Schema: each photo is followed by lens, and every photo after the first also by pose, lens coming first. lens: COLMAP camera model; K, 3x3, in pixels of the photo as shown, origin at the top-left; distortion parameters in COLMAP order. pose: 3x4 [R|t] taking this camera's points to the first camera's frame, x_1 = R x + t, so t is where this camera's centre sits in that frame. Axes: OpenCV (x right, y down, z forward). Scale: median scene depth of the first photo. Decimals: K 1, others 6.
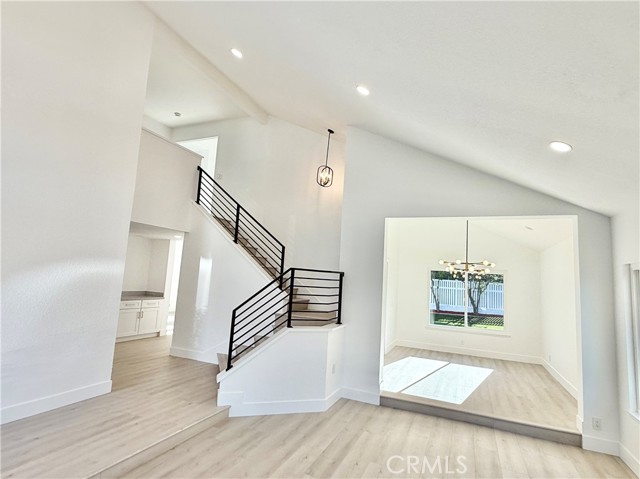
lens RADIAL K [[339.0, 0, 319.4], [0, 339.0, 238.3], [0, 0, 1]] dist [-0.002291, -0.000486]
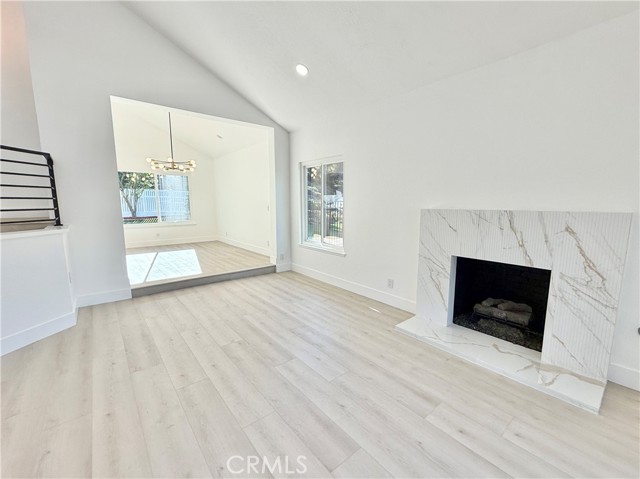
lens RADIAL K [[274.5, 0, 318.7], [0, 274.5, 241.1], [0, 0, 1]] dist [-0.003173, 0.000161]
pose [[0.453515, -0.183027, 0.872253, -0.269196], [-0.081707, 0.966027, 0.245186, 0.093502], [-0.887496, -0.182464, 0.423153, 0.215185]]
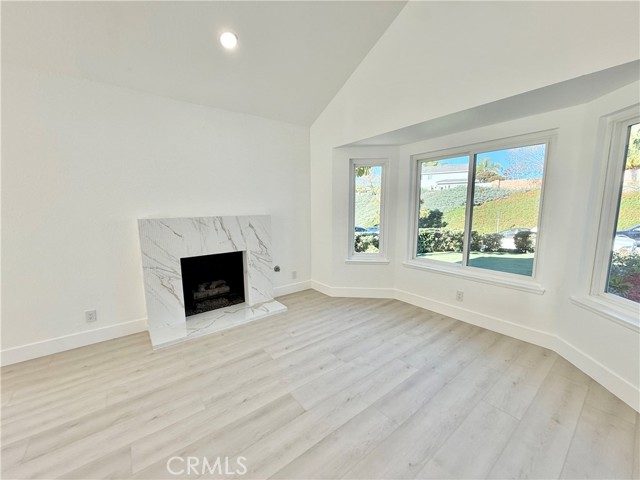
lens RADIAL K [[254.6, 0, 322.4], [0, 254.6, 238.7], [0, 0, 1]] dist [0.000414, -0.000141]
pose [[-0.882174, -0.107661, 0.458453, -0.210534], [-0.097258, 0.994181, 0.046322, 0.139053], [-0.460772, -0.003724, -0.887511, 0.638842]]
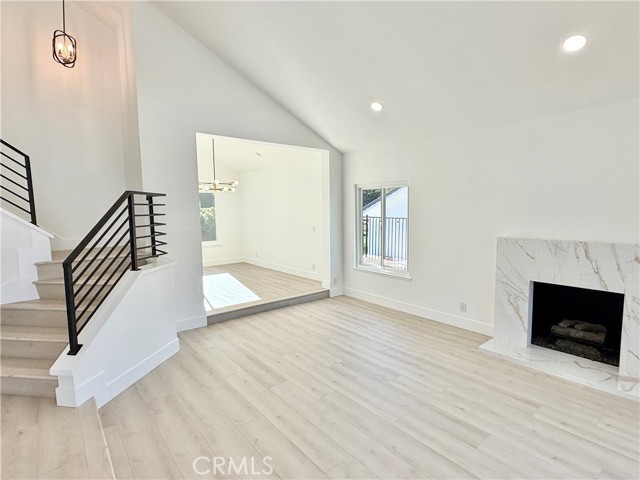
lens RADIAL K [[339.0, 0, 318.0], [0, 339.0, 242.1], [0, 0, 1]] dist [-0.002291, -0.000486]
pose [[0.452578, -0.155273, 0.878102, -0.569302], [-0.067262, 0.975974, 0.207247, 0.017570], [-0.889184, -0.152858, 0.431260, 0.329698]]
